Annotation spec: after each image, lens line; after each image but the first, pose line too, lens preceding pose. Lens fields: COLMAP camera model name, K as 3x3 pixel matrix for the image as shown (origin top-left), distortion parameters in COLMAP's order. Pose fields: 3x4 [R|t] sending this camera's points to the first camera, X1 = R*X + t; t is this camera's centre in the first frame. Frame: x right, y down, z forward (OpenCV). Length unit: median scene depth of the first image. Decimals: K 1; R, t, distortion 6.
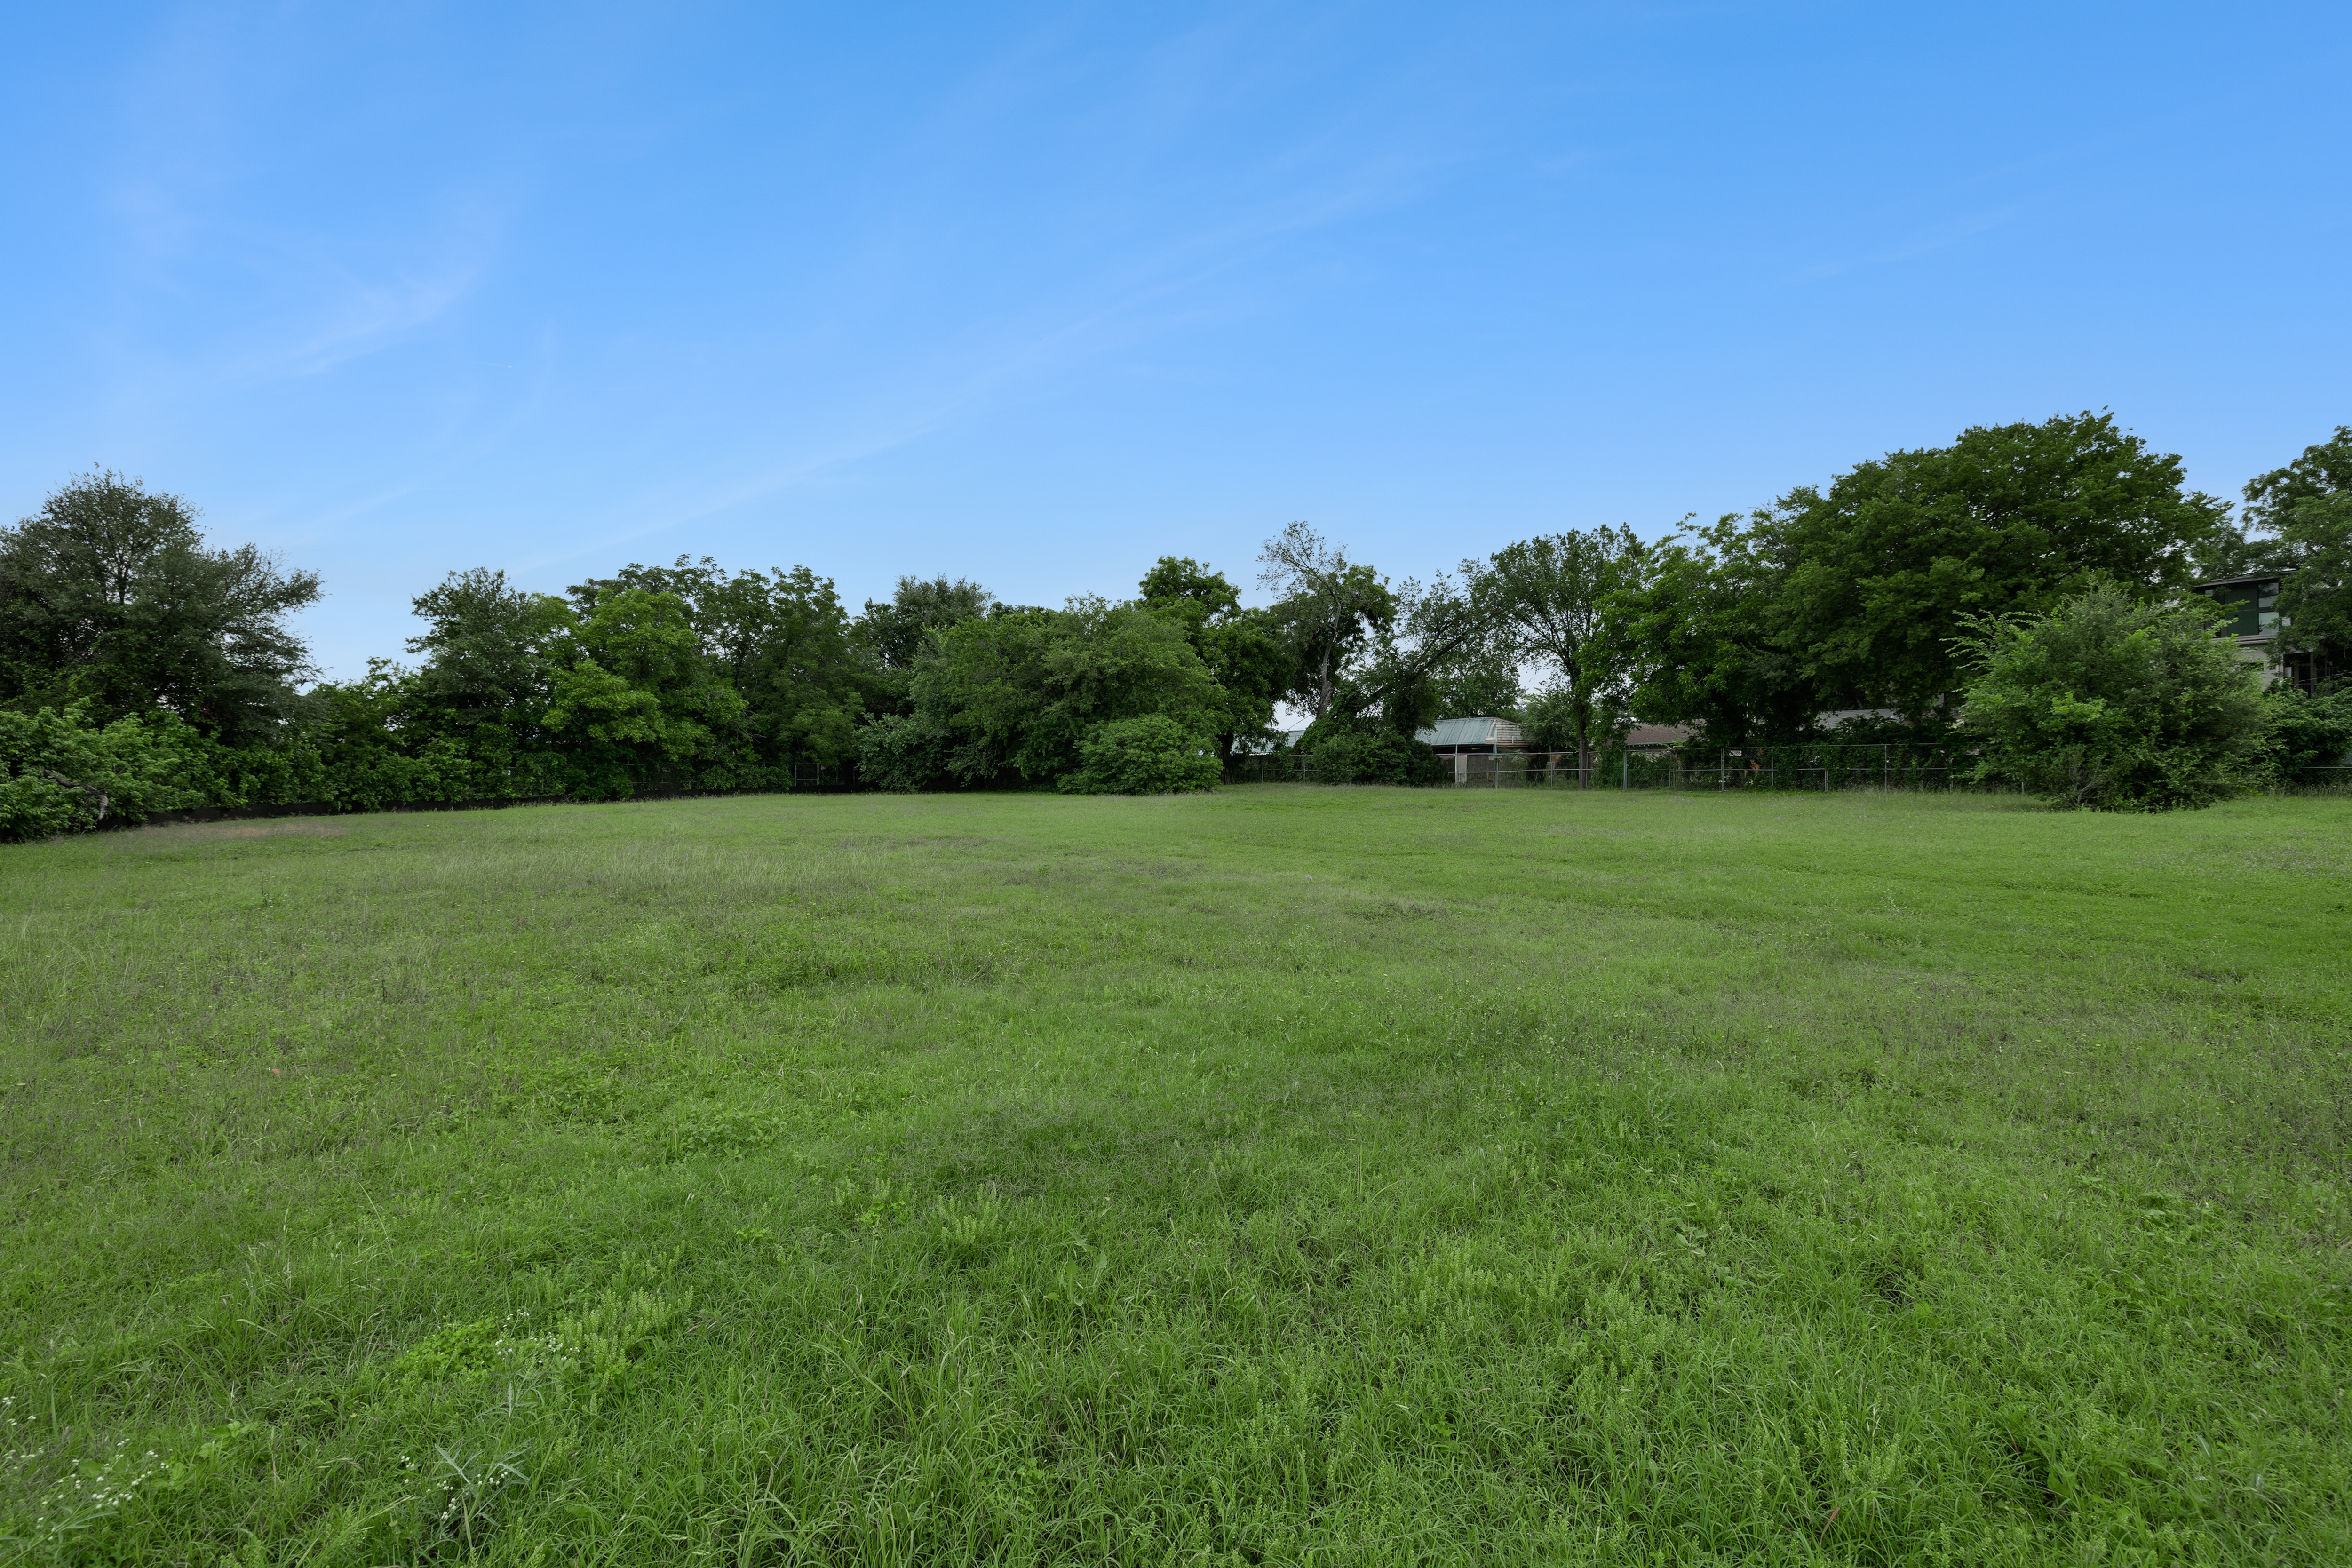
lens RADIAL K [[985.9, 0, 1170.2], [0, 985.9, 793.5], [0, 0, 1]] dist [-0.003807, -0.000156]
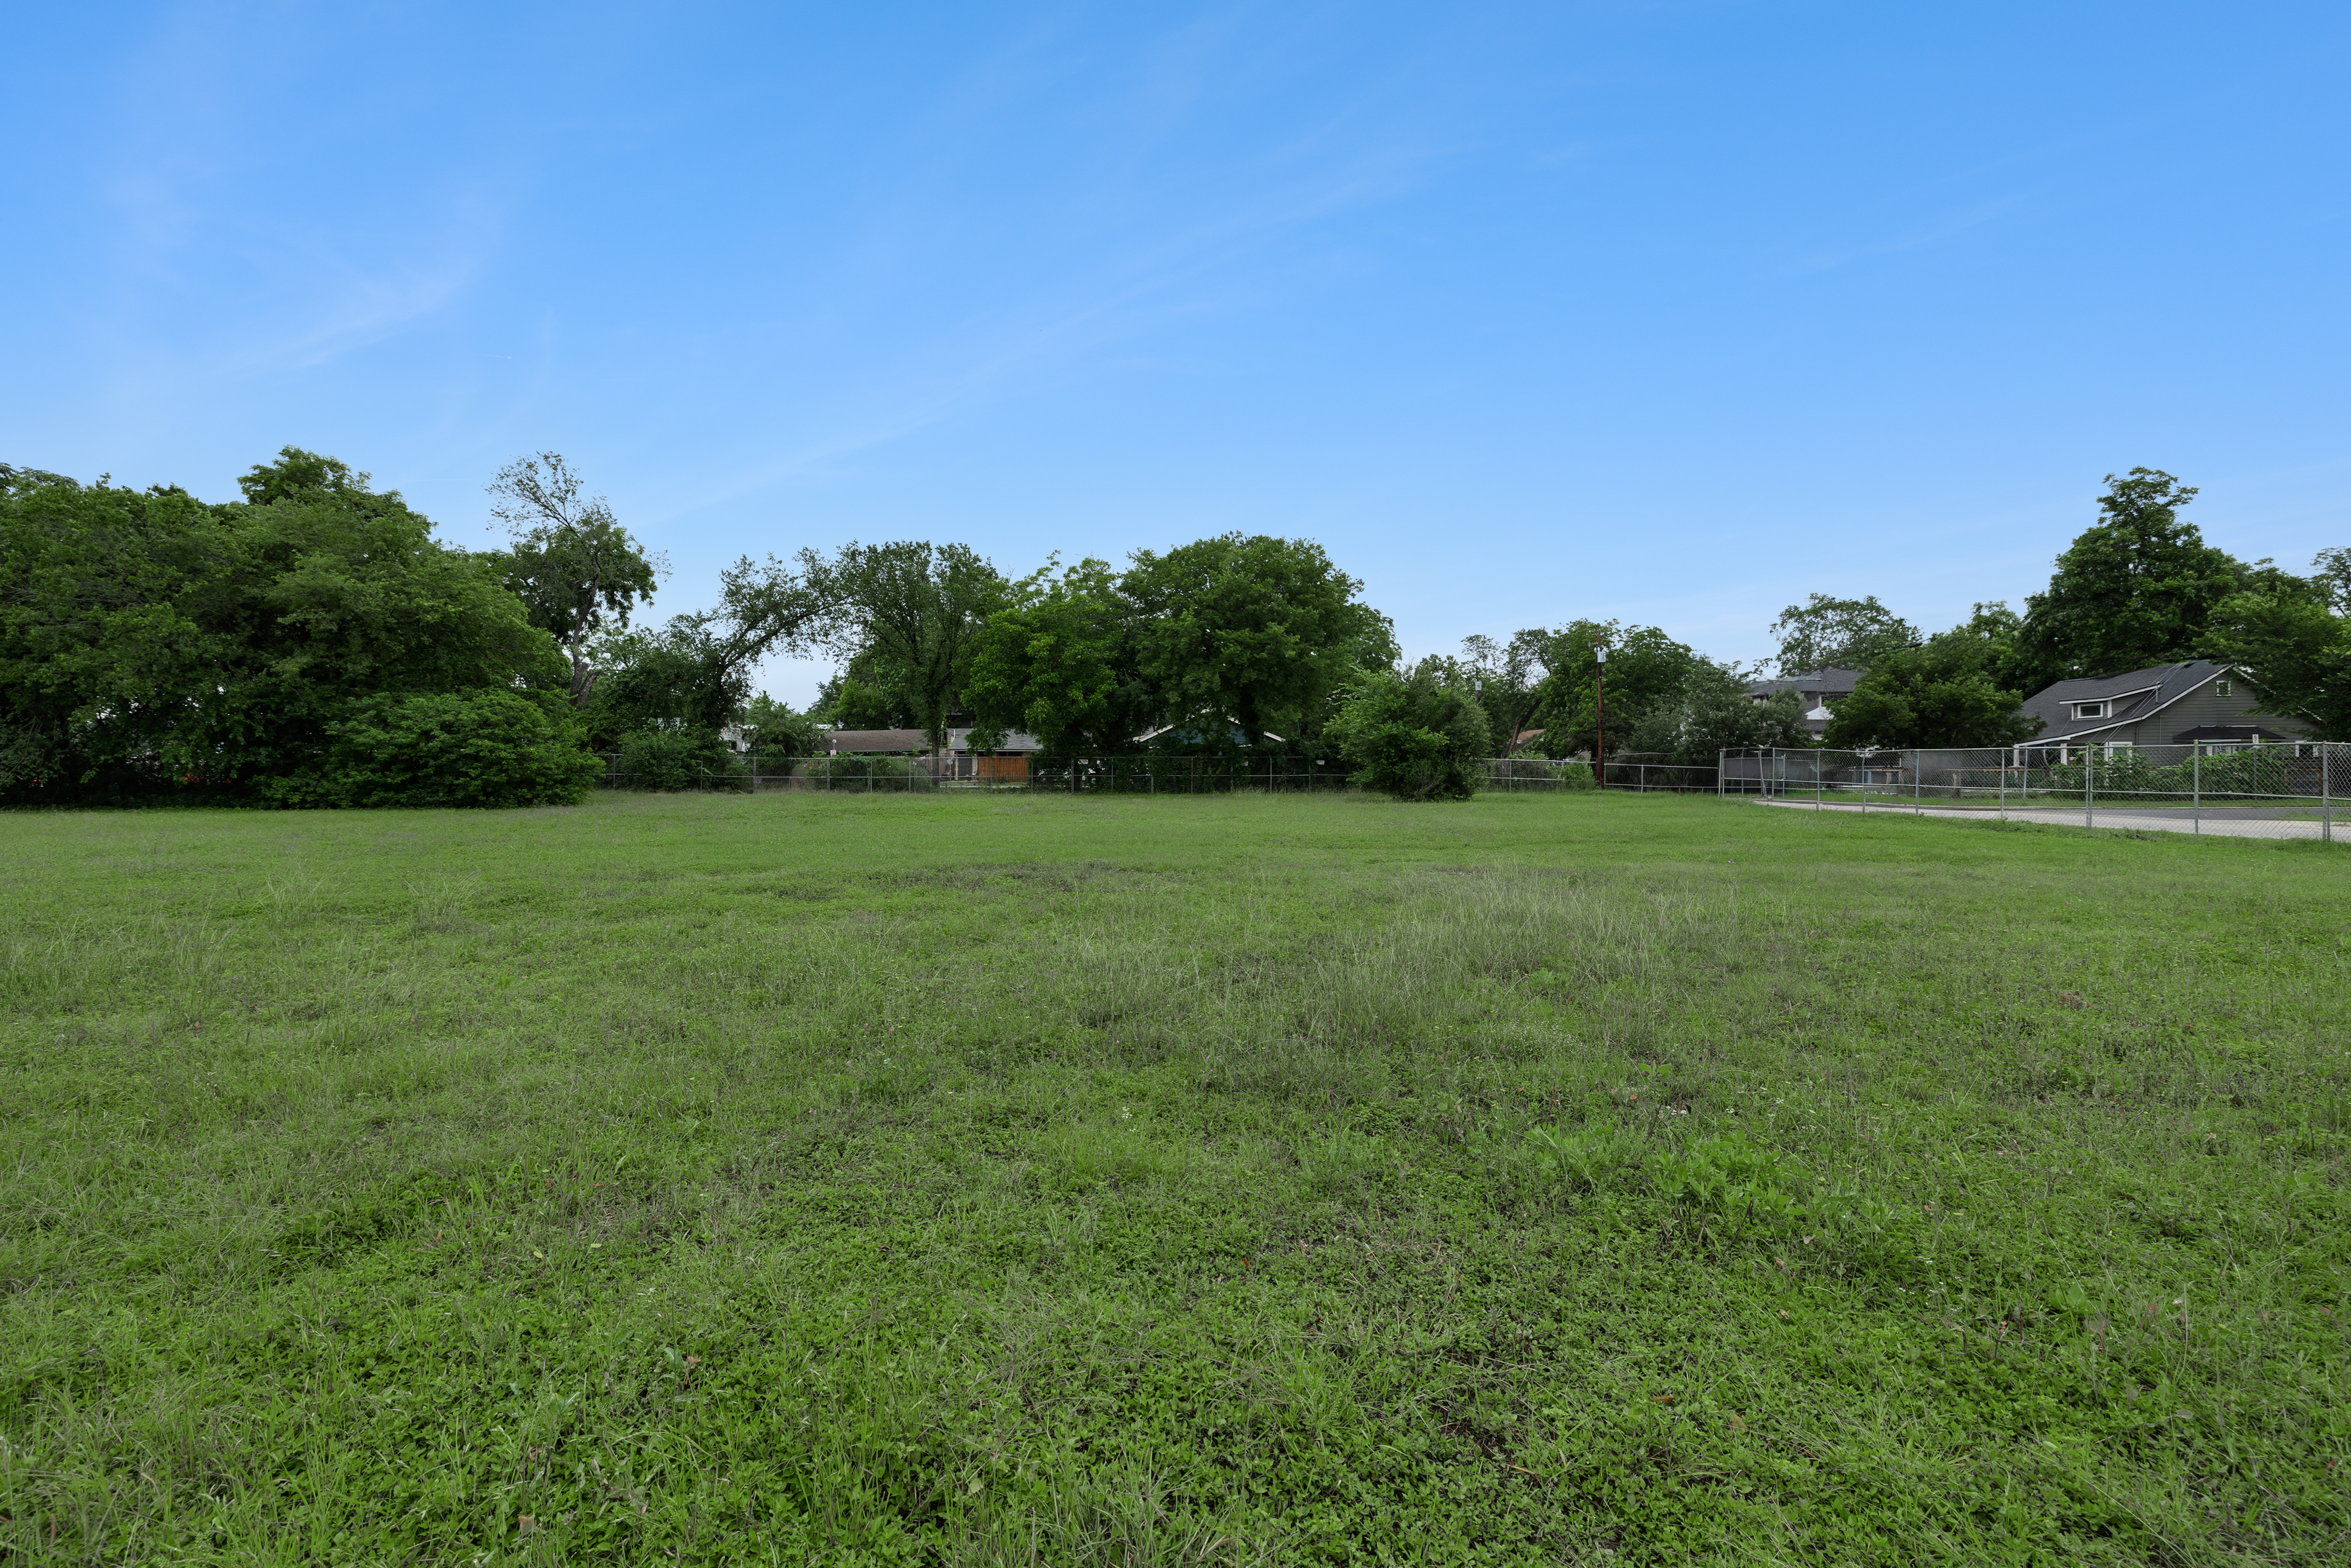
lens RADIAL K [[985.3, 0, 1170.6], [0, 985.3, 773.8], [0, 0, 1]] dist [-0.003807, -0.000156]
pose [[0.571538, 0.008852, 0.820528, -0.253410], [0.015481, 0.999648, -0.021567, 0.000089], [-0.820430, 0.025029, 0.571199, 0.187827]]
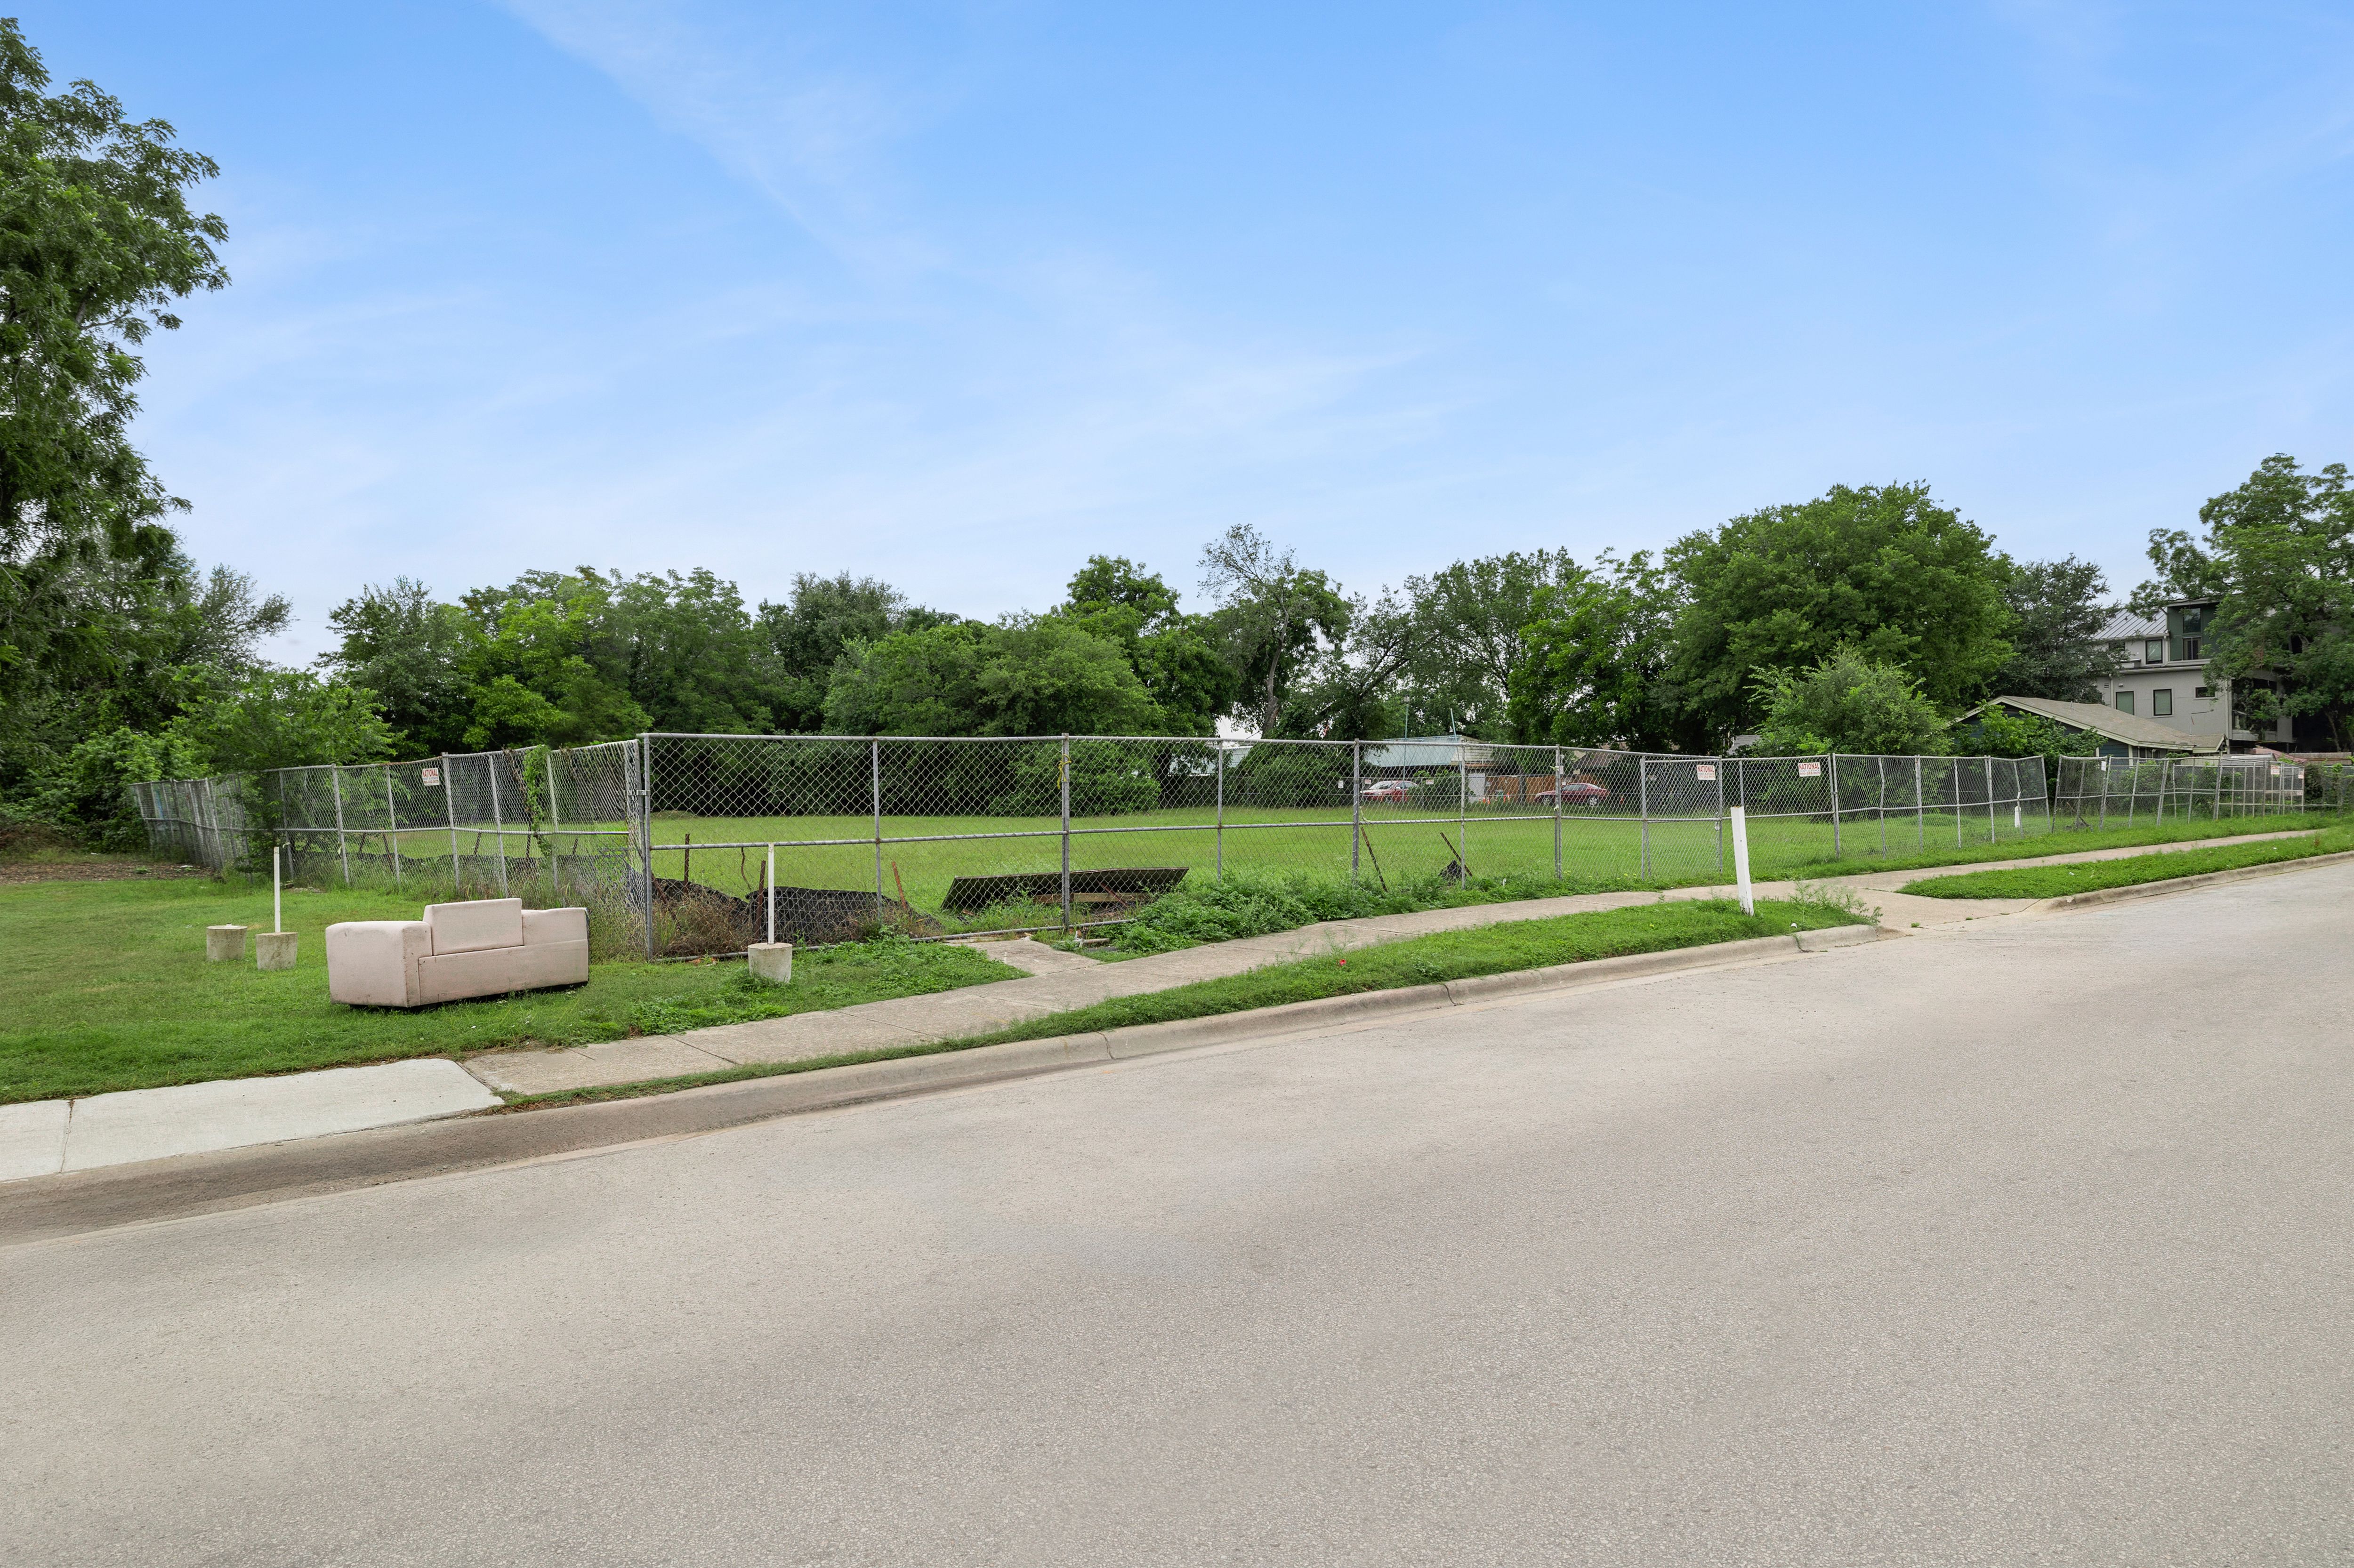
lens RADIAL K [[1397.9, 0, 1176.7], [0, 1397.9, 792.6], [0, 0, 1]] dist [0.009216, 0.000824]
pose [[0.997796, 0.003681, 0.066250, -0.019657], [-0.002007, 0.999677, -0.025327, 0.010350], [-0.066322, 0.025138, 0.997482, -0.339649]]
